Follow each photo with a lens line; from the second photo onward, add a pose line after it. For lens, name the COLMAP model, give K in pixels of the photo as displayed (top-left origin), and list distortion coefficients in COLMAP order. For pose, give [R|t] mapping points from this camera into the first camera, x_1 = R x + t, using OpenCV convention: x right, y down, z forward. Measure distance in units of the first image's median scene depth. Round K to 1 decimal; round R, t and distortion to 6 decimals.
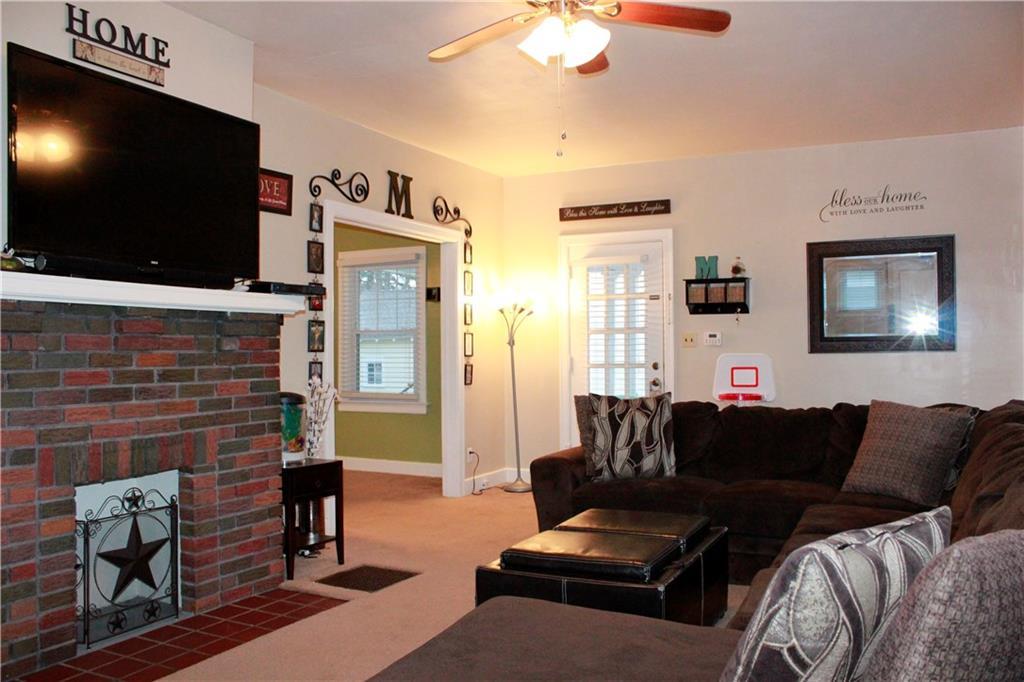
lens RADIAL K [[849.2, 0, 511.7], [0, 849.2, 342.4], [0, 0, 1]] dist [-0.166550, 0.140135]
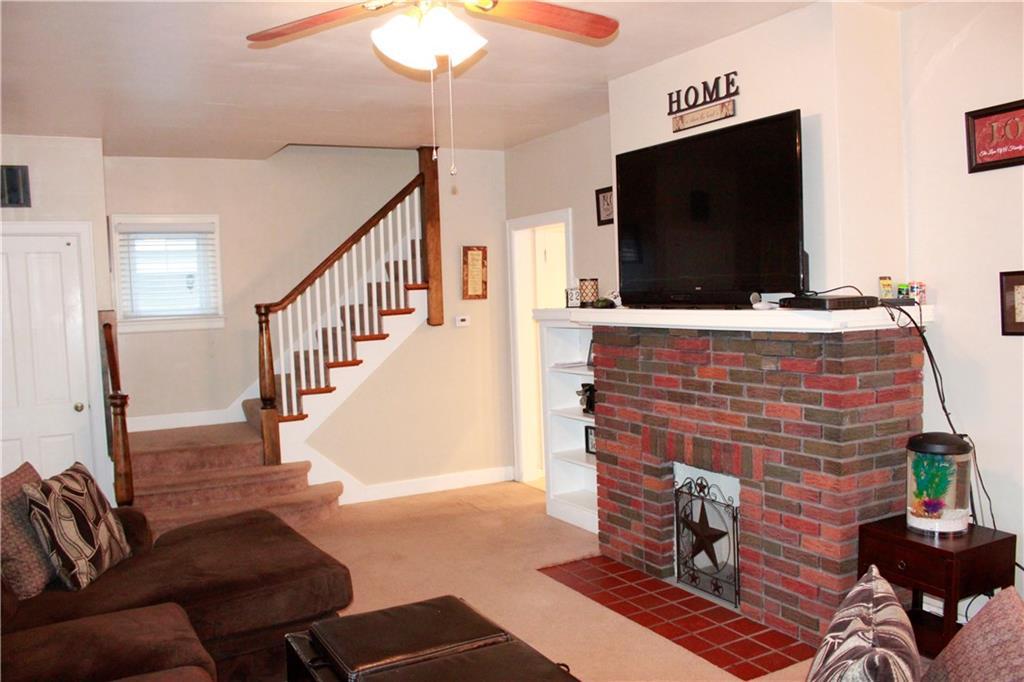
lens RADIAL K [[849.2, 0, 514.8], [0, 849.2, 342.8], [0, 0, 1]] dist [-0.166550, 0.140135]
pose [[-0.575542, 0.075126, -0.814314, 0.581603], [0.047434, 0.997162, 0.058470, -0.088288], [0.816395, -0.004974, -0.577472, 1.273180]]
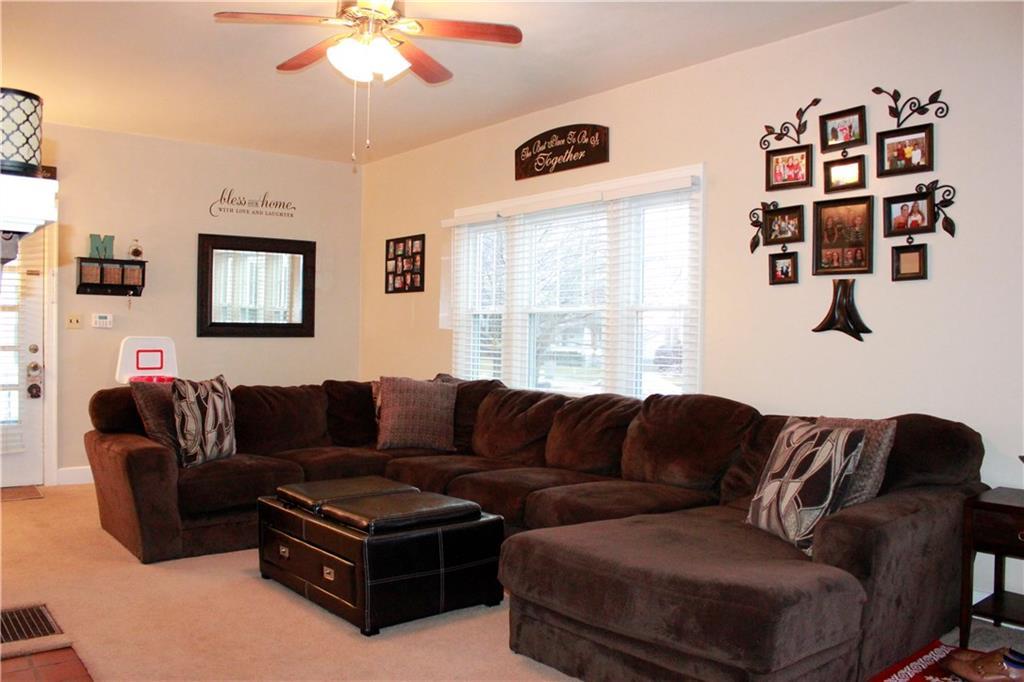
lens RADIAL K [[849.2, 0, 515.0], [0, 849.2, 344.1], [0, 0, 1]] dist [-0.166550, 0.140135]
pose [[0.419180, 0.001713, 0.907902, -0.710891], [-0.025529, 0.999625, 0.009901, 0.002115], [-0.907544, -0.027328, 0.419066, 0.290796]]
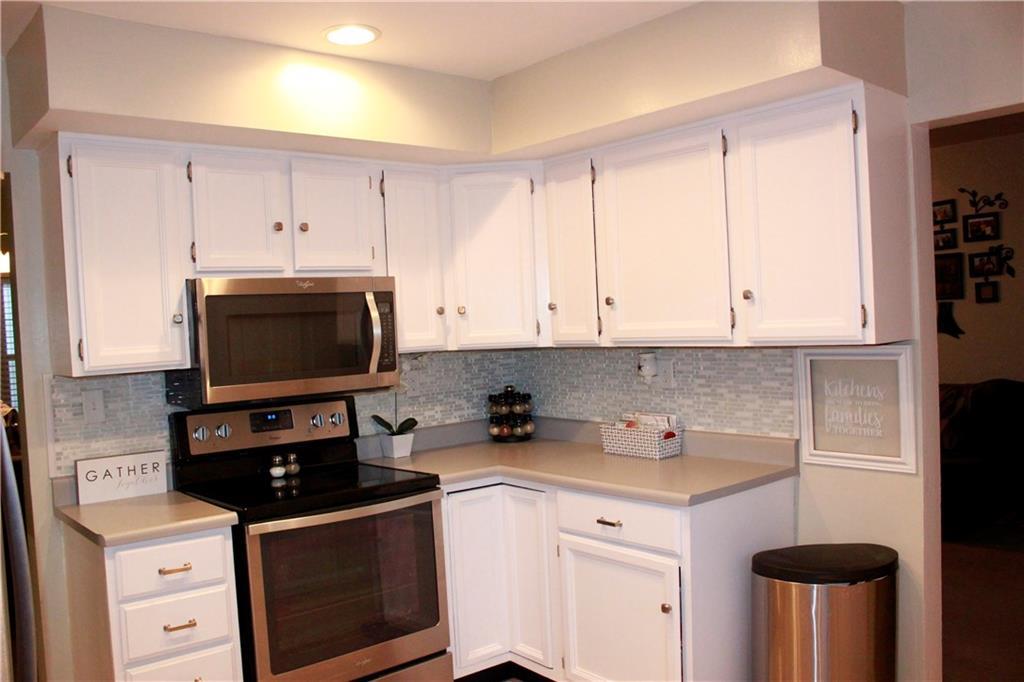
lens RADIAL K [[849.2, 0, 513.2], [0, 849.2, 347.5], [0, 0, 1]] dist [-0.166550, 0.140135]
pose [[0.387167, -0.033292, 0.921409, -1.515439], [0.034061, 0.999182, 0.021790, -0.050710], [-0.921380, 0.022947, 0.387984, 0.517440]]
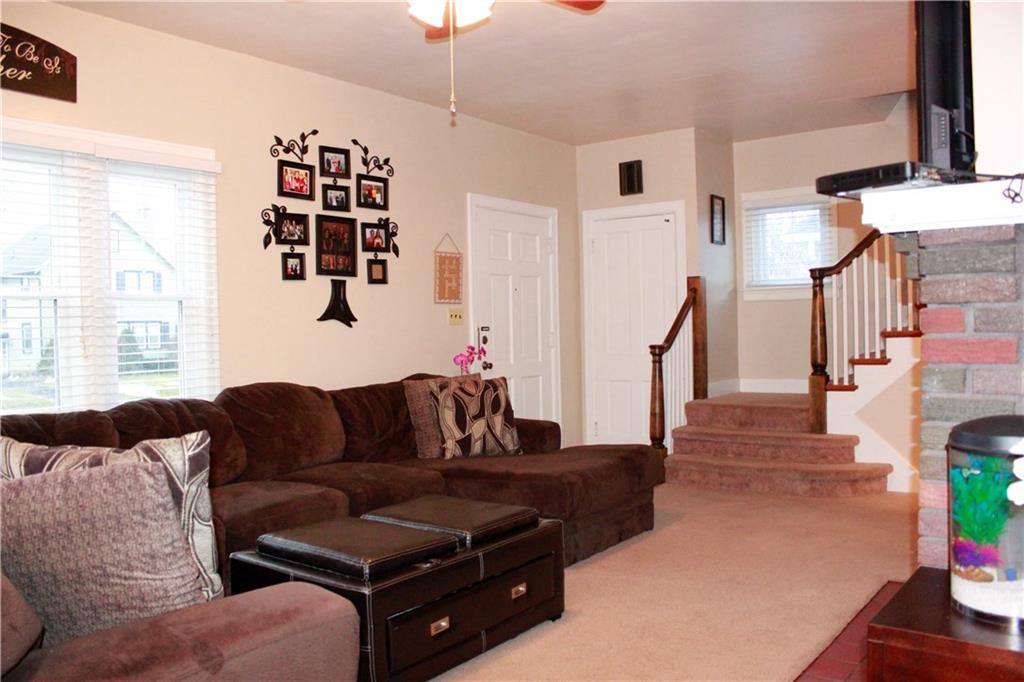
lens RADIAL K [[849.2, 0, 509.7], [0, 849.2, 347.8], [0, 0, 1]] dist [-0.166550, 0.140135]
pose [[-0.981177, 0.023872, 0.191628, -0.144412], [0.025736, 0.999643, 0.007244, 0.026609], [-0.191387, 0.012040, -0.981441, 1.583796]]
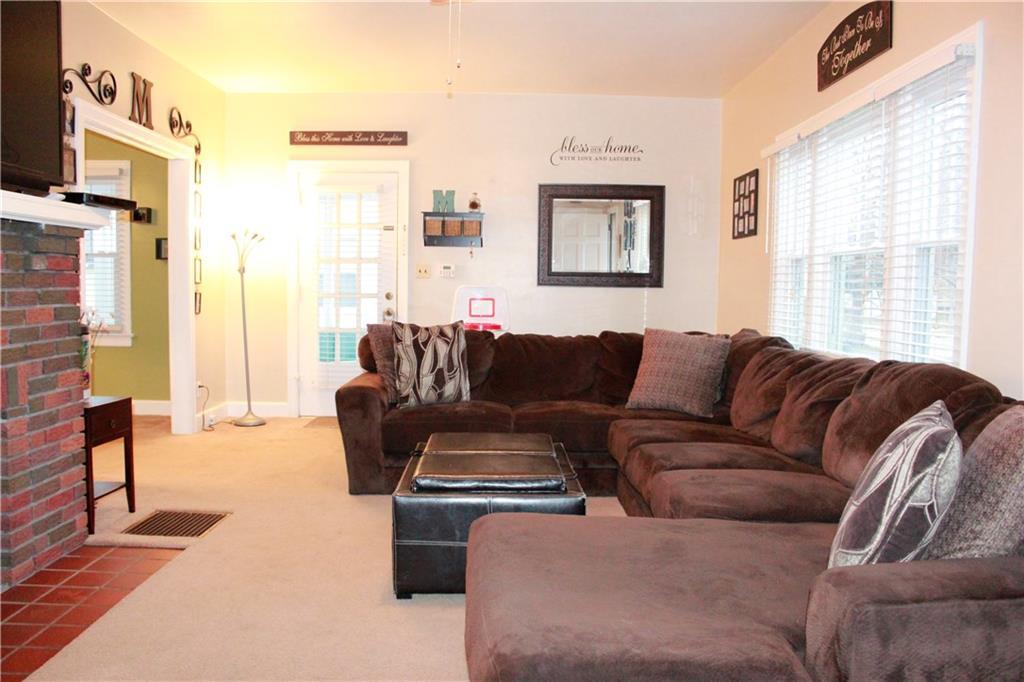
lens RADIAL K [[849.2, 0, 512.7], [0, 849.2, 345.2], [0, 0, 1]] dist [-0.166550, 0.140135]
pose [[0.890315, -0.011989, 0.455188, -0.279019], [-0.025390, 0.996791, 0.075916, 0.010053], [-0.454637, -0.079147, 0.887153, 0.050420]]
